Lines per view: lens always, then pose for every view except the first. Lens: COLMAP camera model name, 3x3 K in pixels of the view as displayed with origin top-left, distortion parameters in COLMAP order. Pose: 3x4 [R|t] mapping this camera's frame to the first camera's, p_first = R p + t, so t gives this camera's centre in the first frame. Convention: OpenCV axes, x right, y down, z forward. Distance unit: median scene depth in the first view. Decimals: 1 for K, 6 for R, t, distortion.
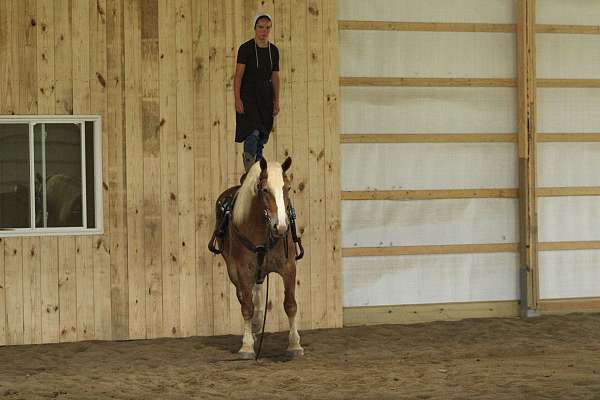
lens RADIAL K [[2225.1, 0, 300.4], [0, 2225.1, 199.9], [0, 0, 1]] dist [-0.067500, 0.000000]
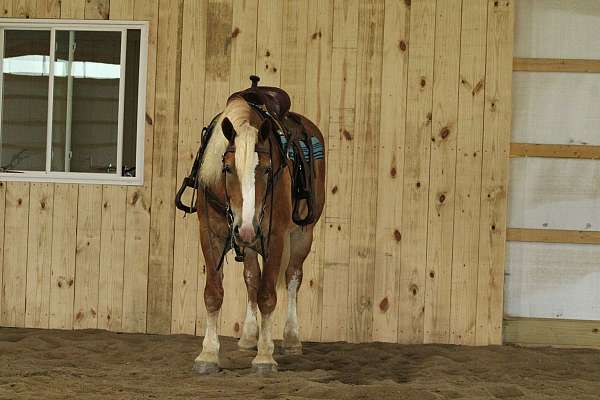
lens RADIAL K [[2225.1, 0, 300.1], [0, 2225.1, 199.7], [0, 0, 1]] dist [-0.067500, 0.000000]
pose [[0.806329, 0.044276, -0.589807, 0.370471], [-0.051406, 0.998667, 0.004692, 0.013693], [0.589229, 0.026536, 0.807531, 0.435874]]
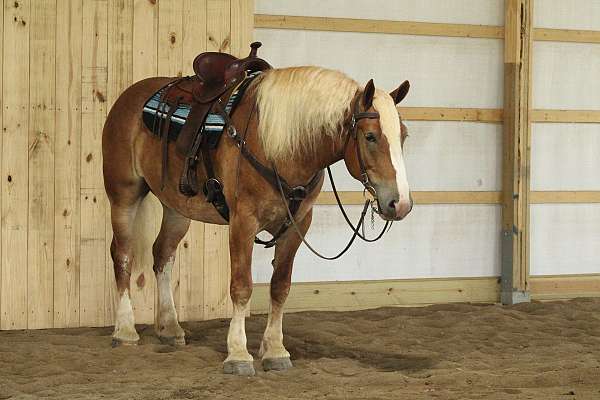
lens RADIAL K [[2225.1, 0, 299.7], [0, 2225.1, 200.4], [0, 0, 1]] dist [-0.067500, 0.000000]
pose [[0.989593, 0.025229, 0.141664, -0.059616], [-0.028607, 0.999352, 0.021857, 0.010009], [-0.141020, -0.025682, 0.989674, 0.375462]]
